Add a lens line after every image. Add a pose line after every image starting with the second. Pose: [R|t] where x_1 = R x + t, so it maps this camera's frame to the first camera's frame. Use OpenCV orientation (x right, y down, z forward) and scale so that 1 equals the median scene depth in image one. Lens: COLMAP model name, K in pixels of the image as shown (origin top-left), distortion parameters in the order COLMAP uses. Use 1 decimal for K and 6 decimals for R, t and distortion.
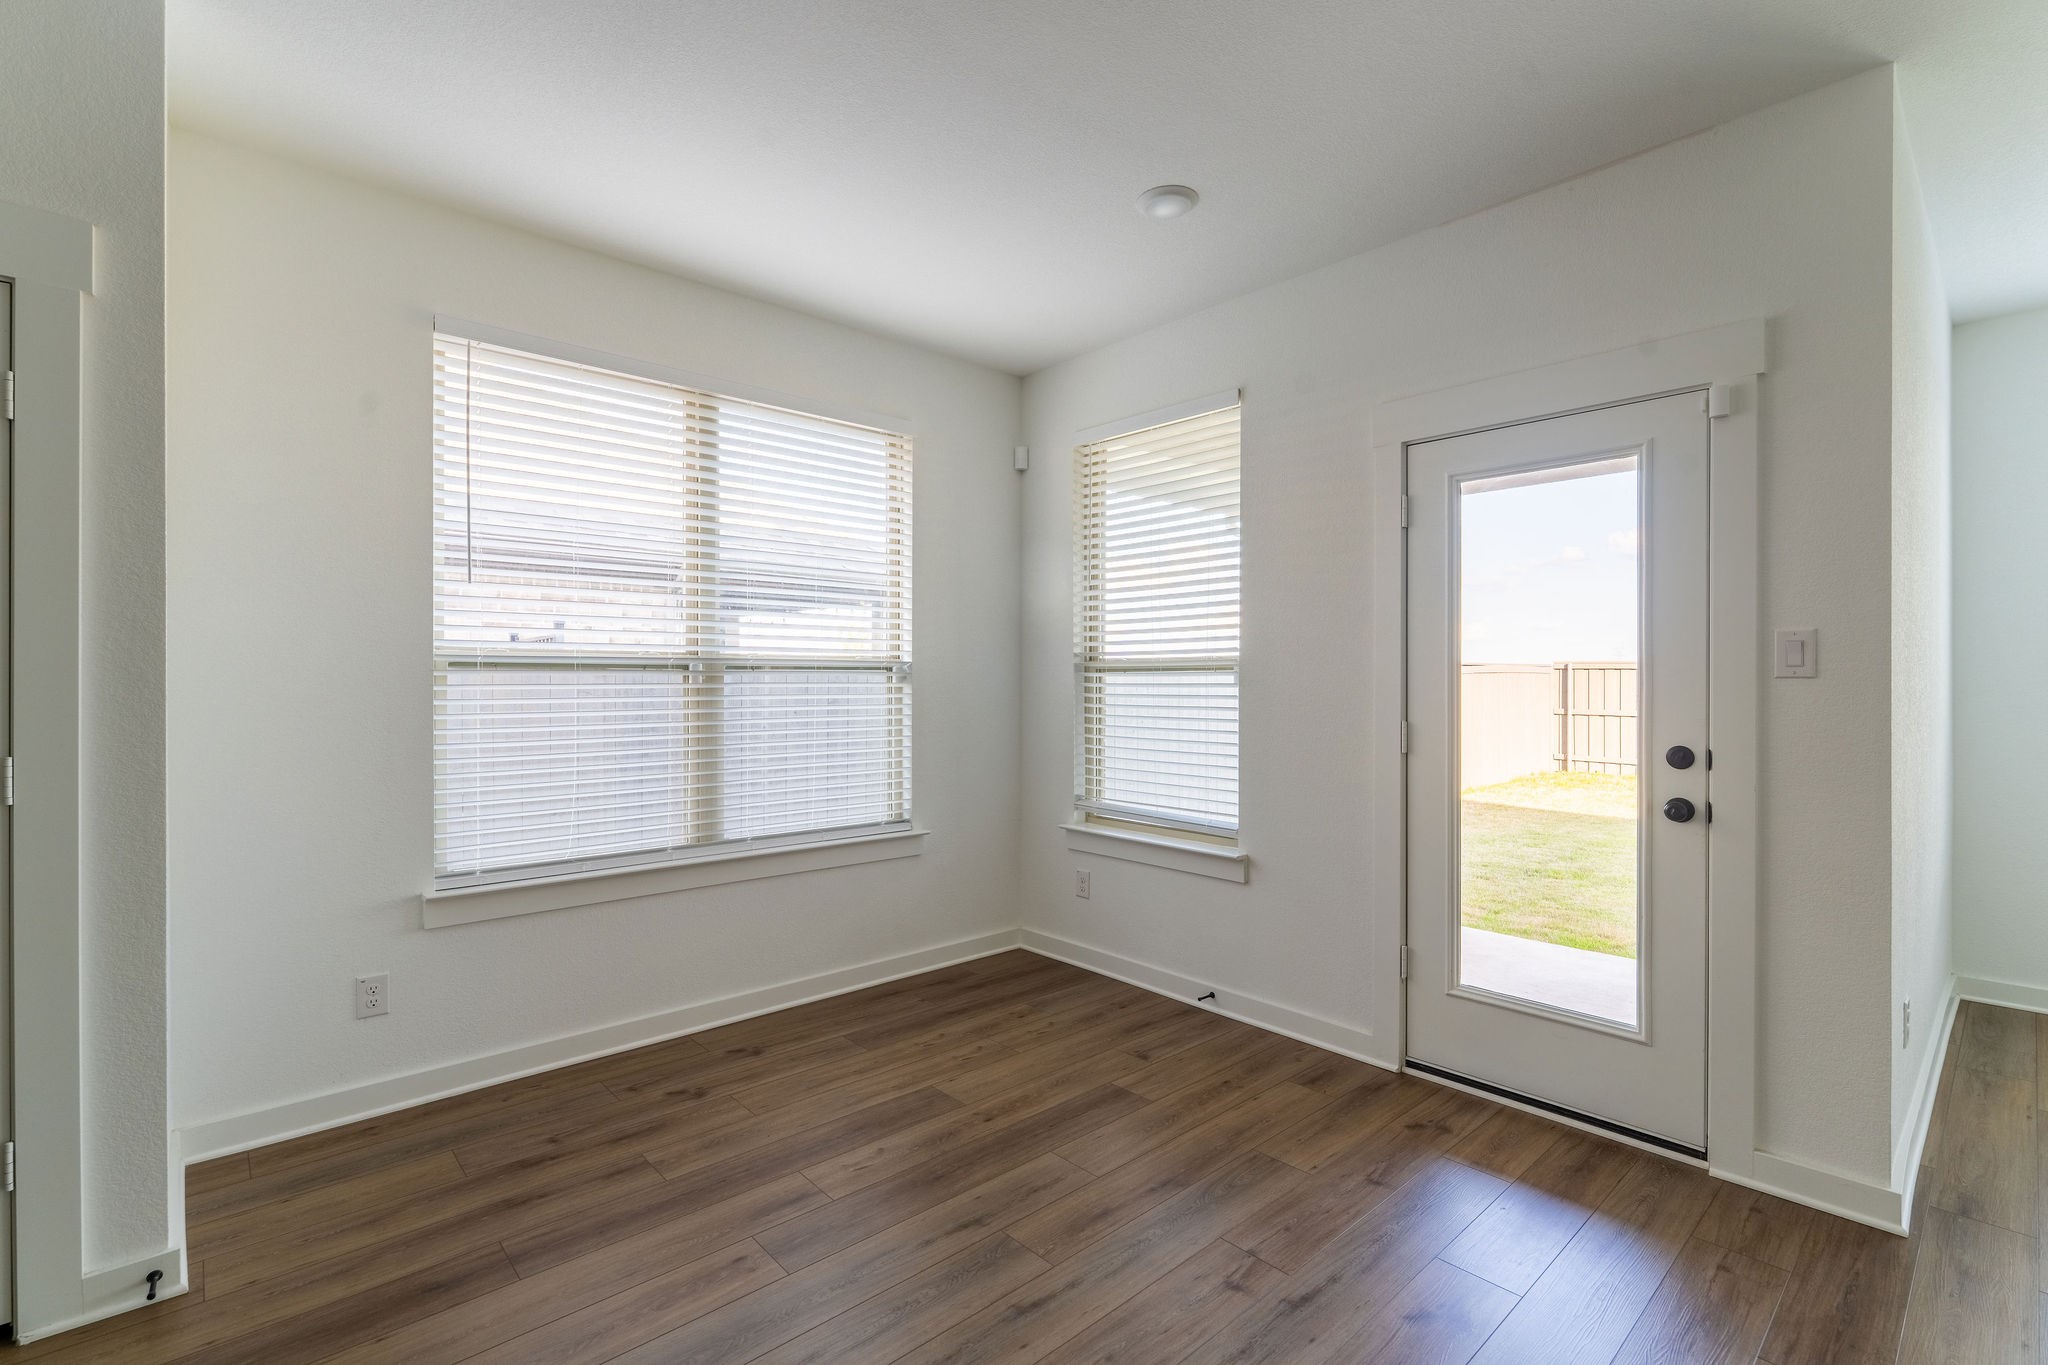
lens RADIAL K [[915.0, 0, 1006.9], [0, 915.0, 680.4], [0, 0, 1]] dist [-0.005166, -0.000303]
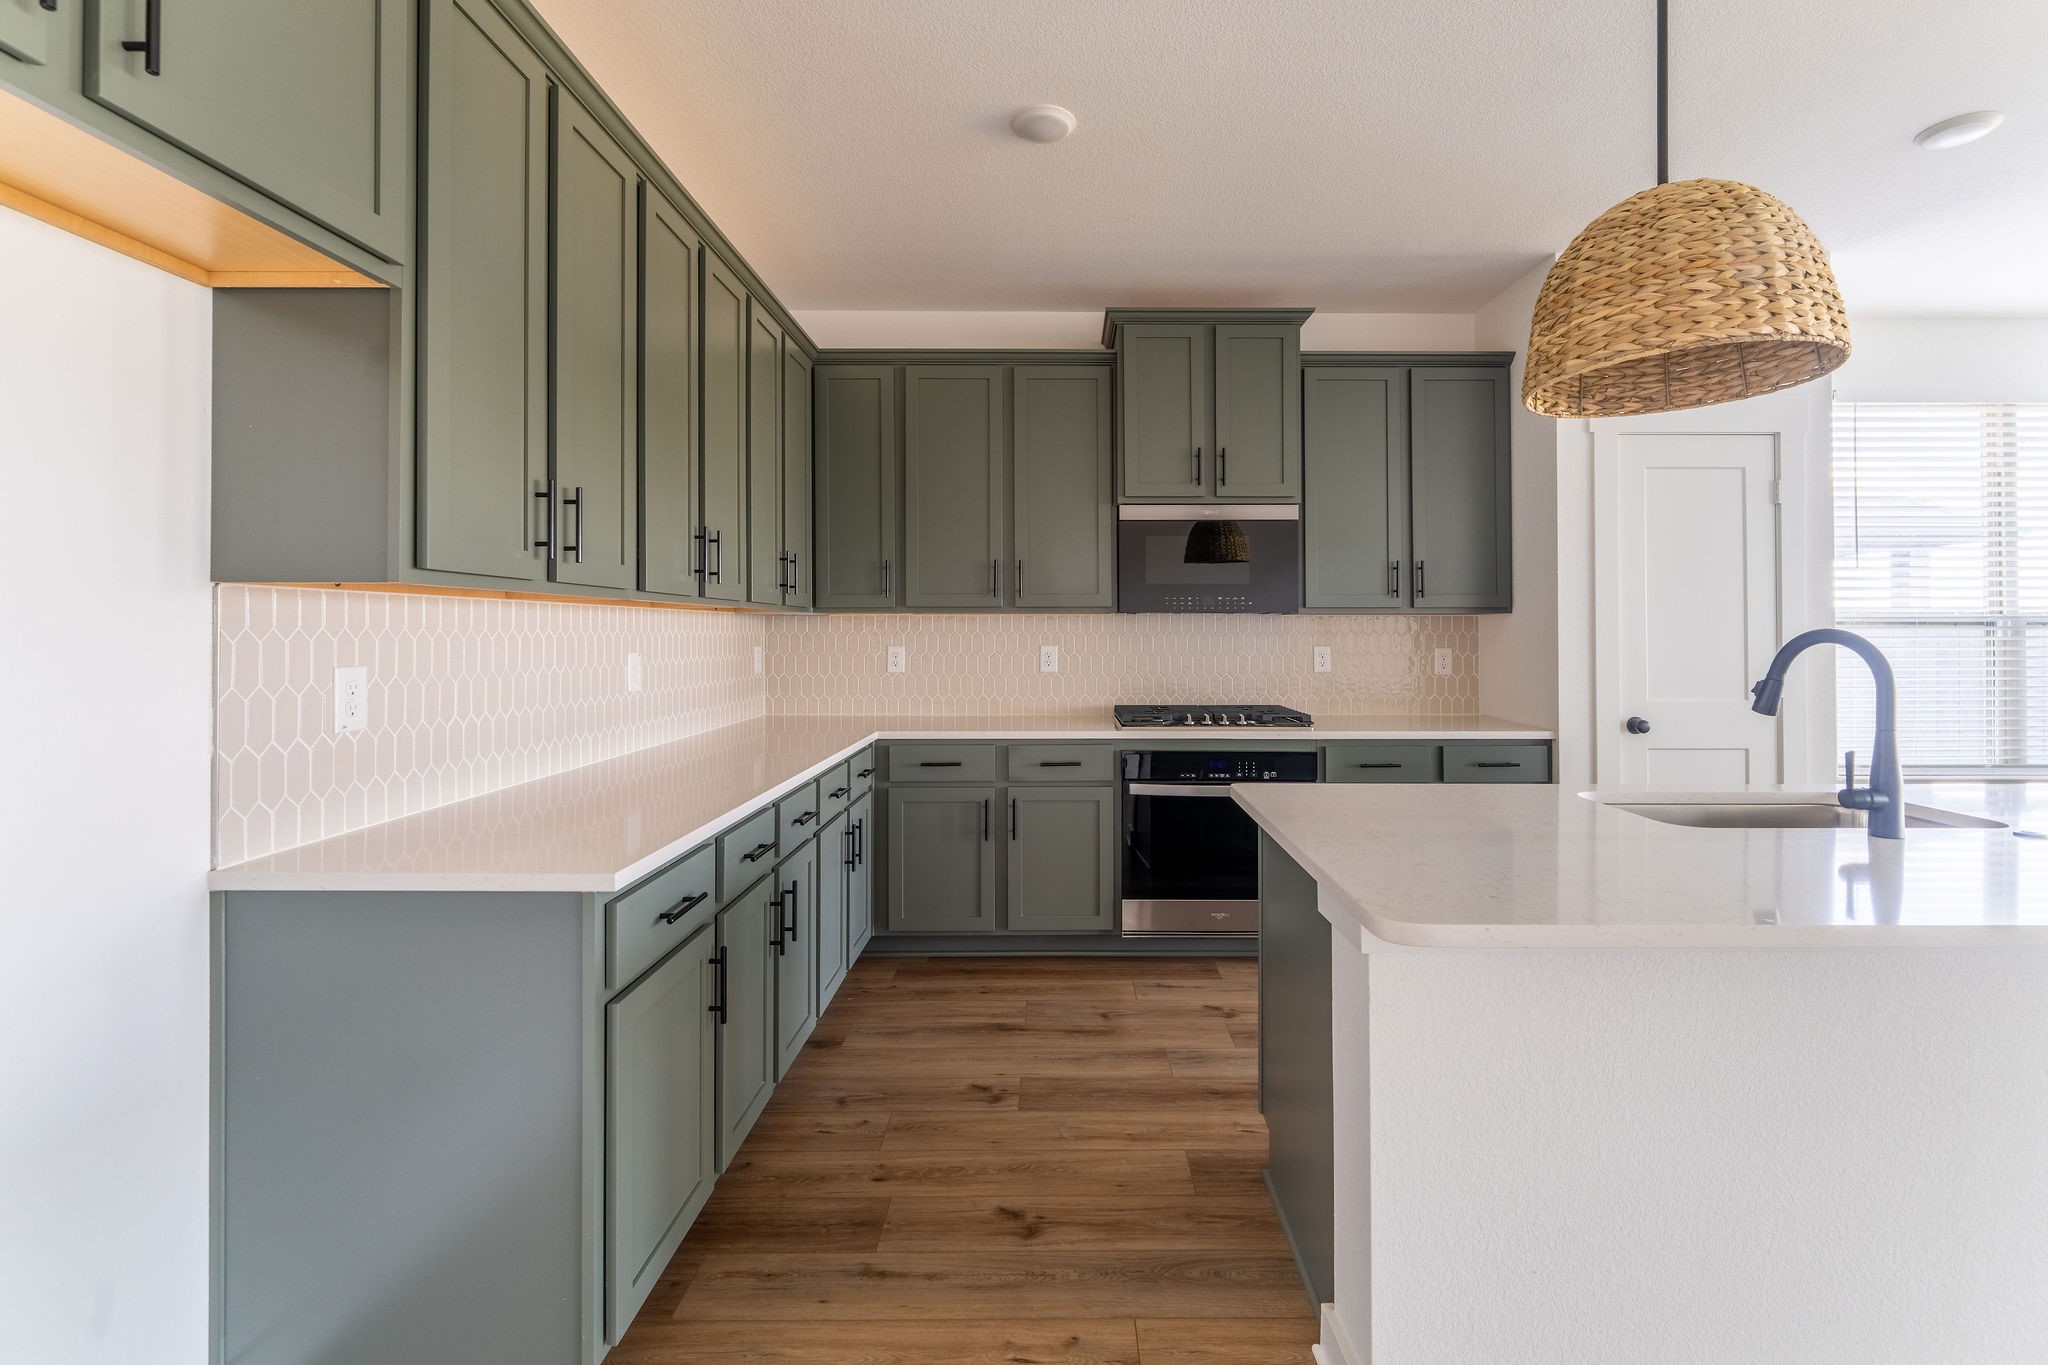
lens RADIAL K [[870.1, 0, 1020.7], [0, 870.1, 625.0], [0, 0, 1]] dist [-0.003301, 0.001017]
pose [[0.745132, -0.006216, -0.666889, -0.614911], [0.000506, 0.999962, -0.008755, -0.002937], [0.666917, 0.006186, 0.745106, -0.866363]]
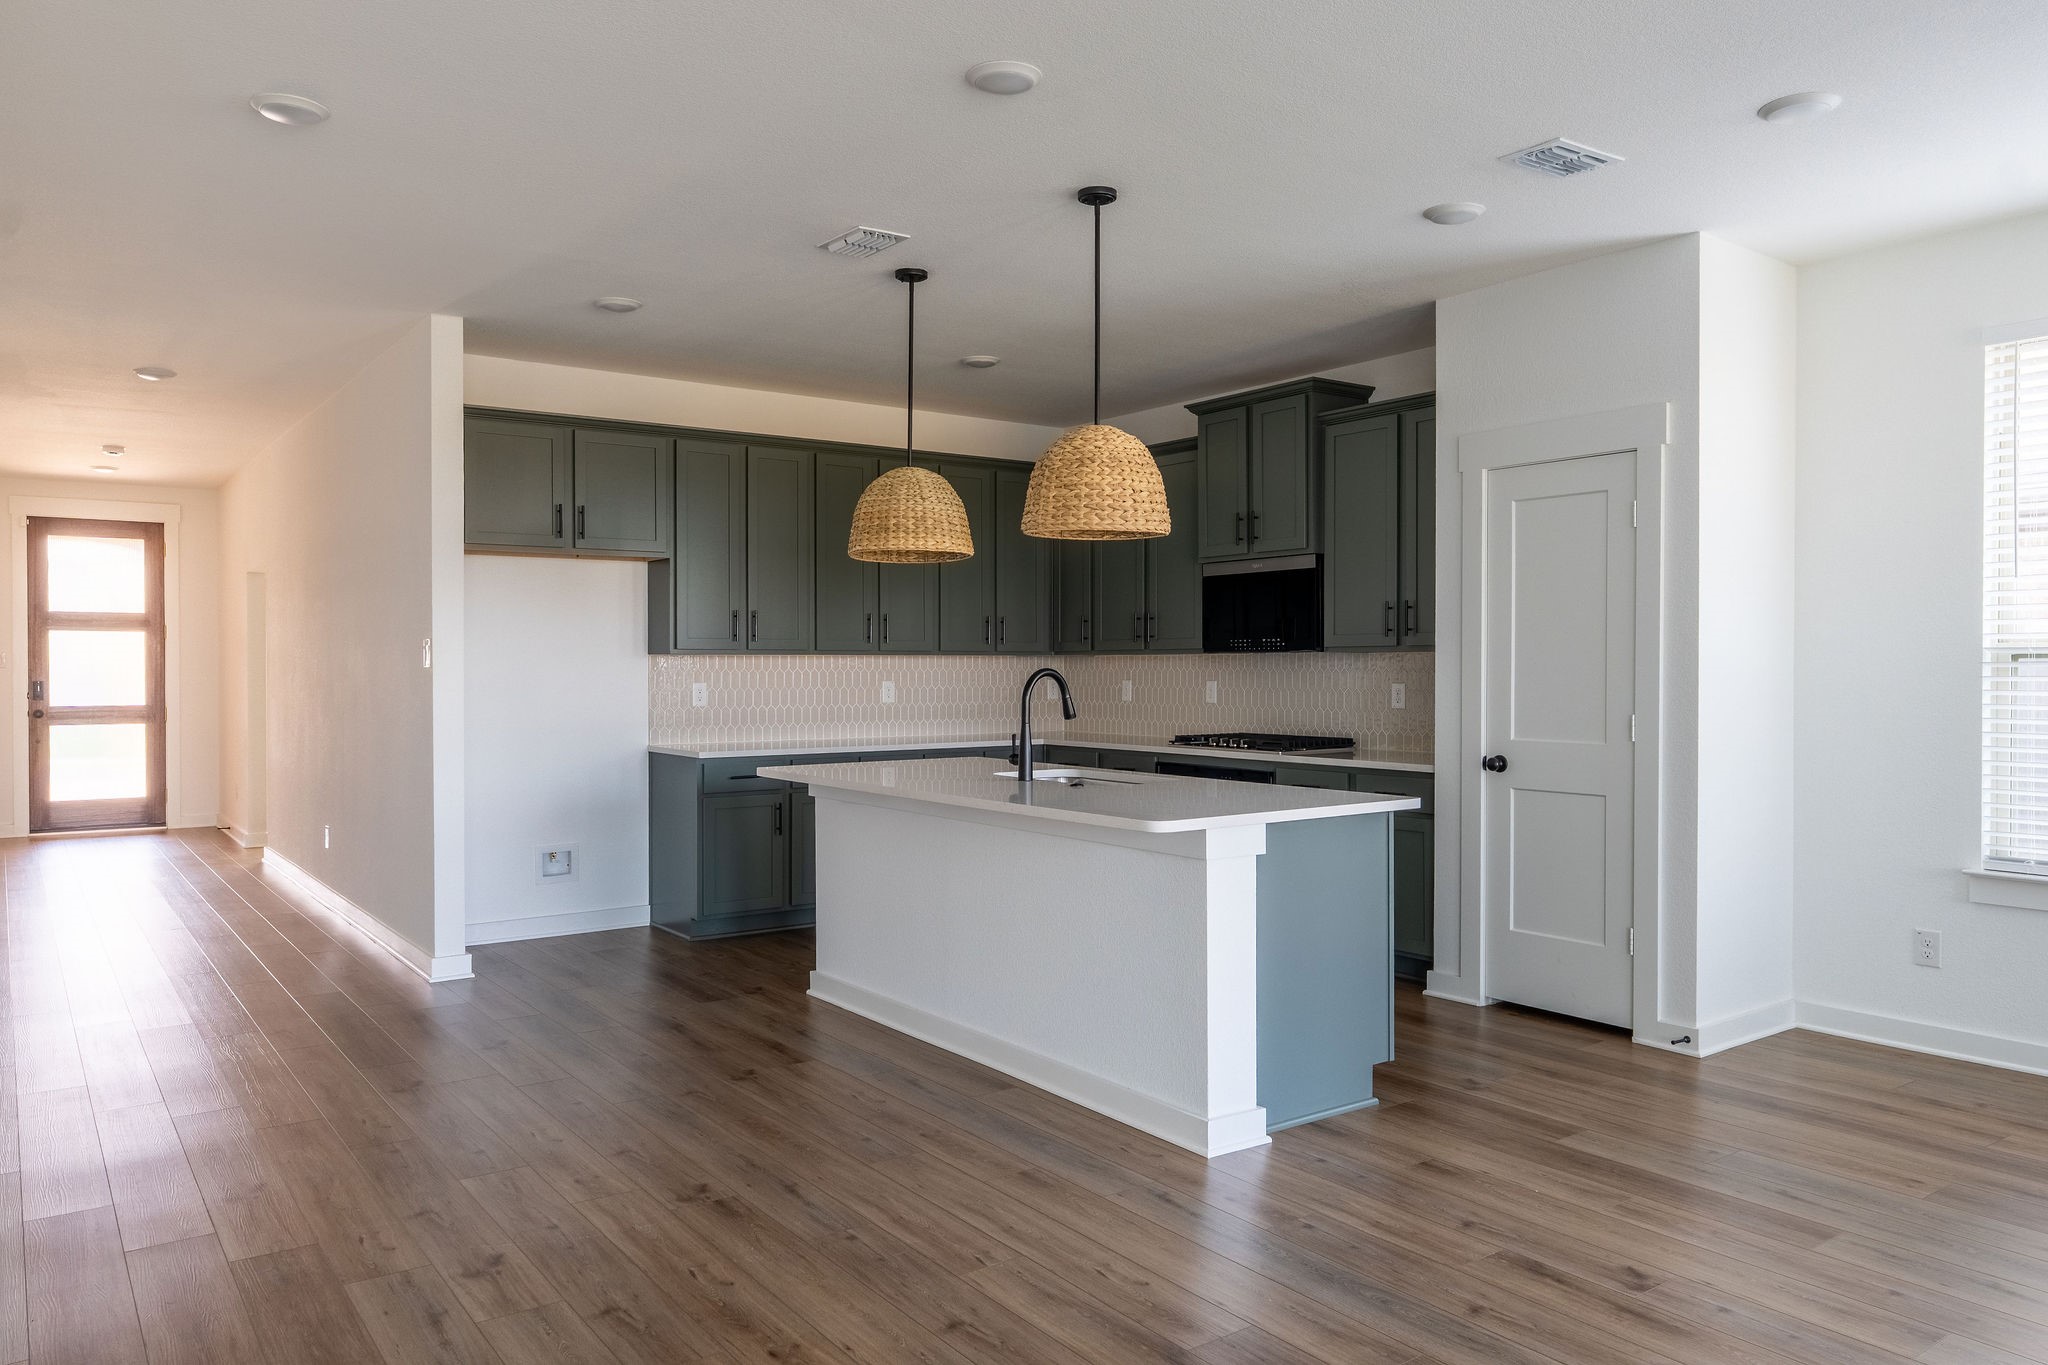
lens RADIAL K [[1411.6, 0, 1006.9], [0, 1411.6, 684.0], [0, 0, 1]] dist [-0.006177, 0.005841]
pose [[-0.109629, 0.011449, -0.993907, 1.035382], [0.001510, 0.999934, 0.011352, -0.006290], [0.993971, -0.000256, -0.109639, 0.040525]]
